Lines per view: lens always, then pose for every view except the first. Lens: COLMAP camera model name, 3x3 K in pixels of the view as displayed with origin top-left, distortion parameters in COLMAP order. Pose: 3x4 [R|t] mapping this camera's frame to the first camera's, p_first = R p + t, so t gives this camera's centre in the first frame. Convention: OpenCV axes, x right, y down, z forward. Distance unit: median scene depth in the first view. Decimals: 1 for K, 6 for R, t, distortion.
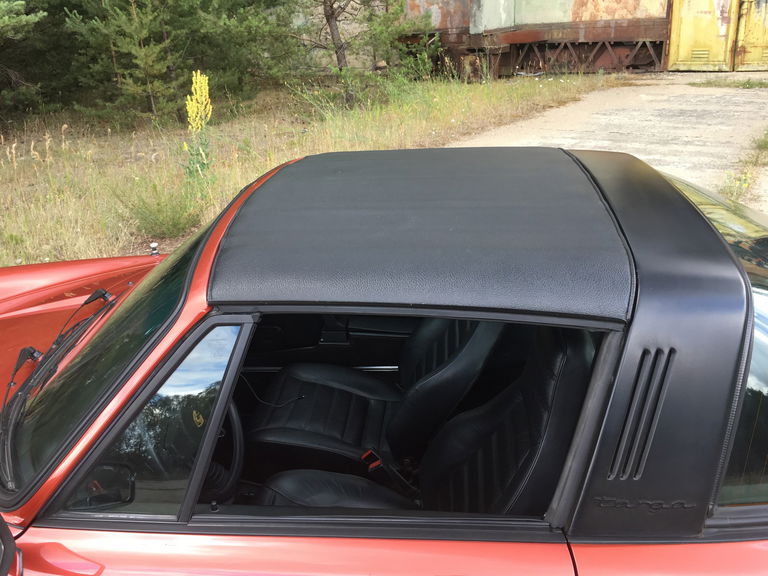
lens RADIAL K [[656.6, 0, 375.6], [0, 656.6, 273.8], [0, 0, 1]] dist [0.085917, -0.123492]
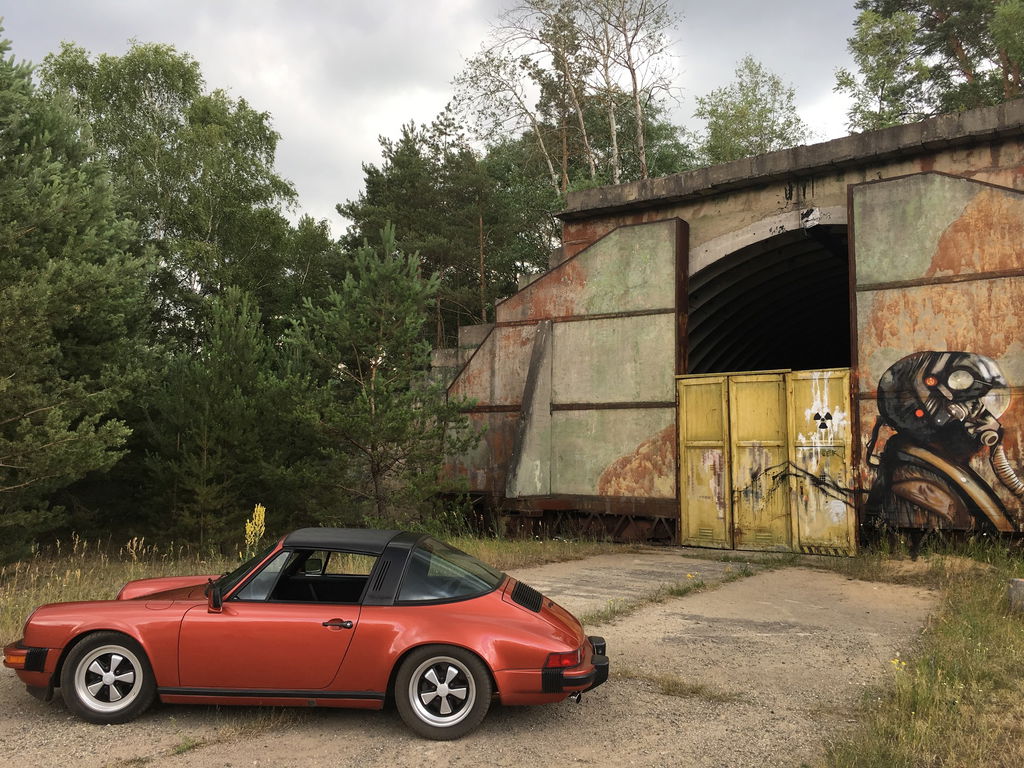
lens RADIAL K [[875.5, 0, 511.4], [0, 875.5, 380.7], [0, 0, 1]] dist [0.085917, -0.123492]
pose [[0.995144, 0.086475, 0.047020, 0.155052], [-0.055132, 0.885411, -0.461527, 0.302075], [-0.081543, 0.456693, 0.885879, -0.831906]]
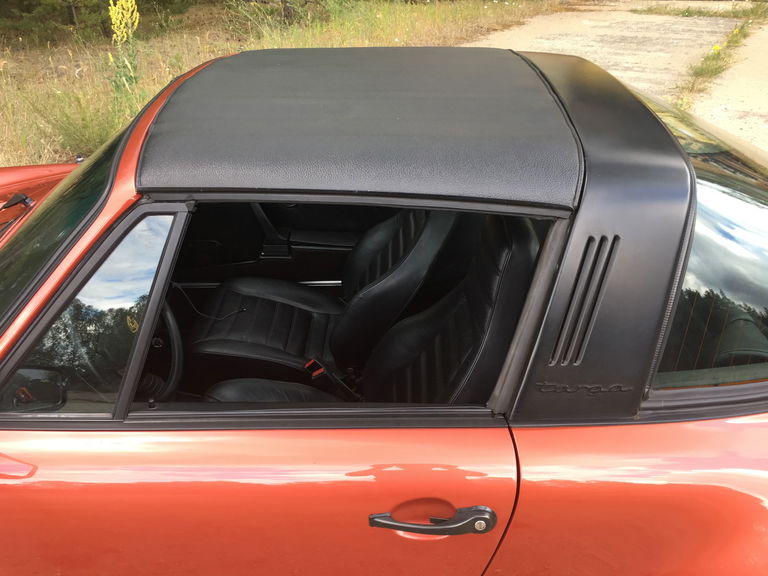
lens RADIAL K [[656.6, 0, 375.0], [0, 656.6, 275.2], [0, 0, 1]] dist [0.085917, -0.123492]
pose [[0.996164, -0.005053, 0.087365, -0.000607], [-0.004071, 0.994576, 0.103936, 0.012778], [-0.087416, -0.103893, 0.990739, 0.007210]]
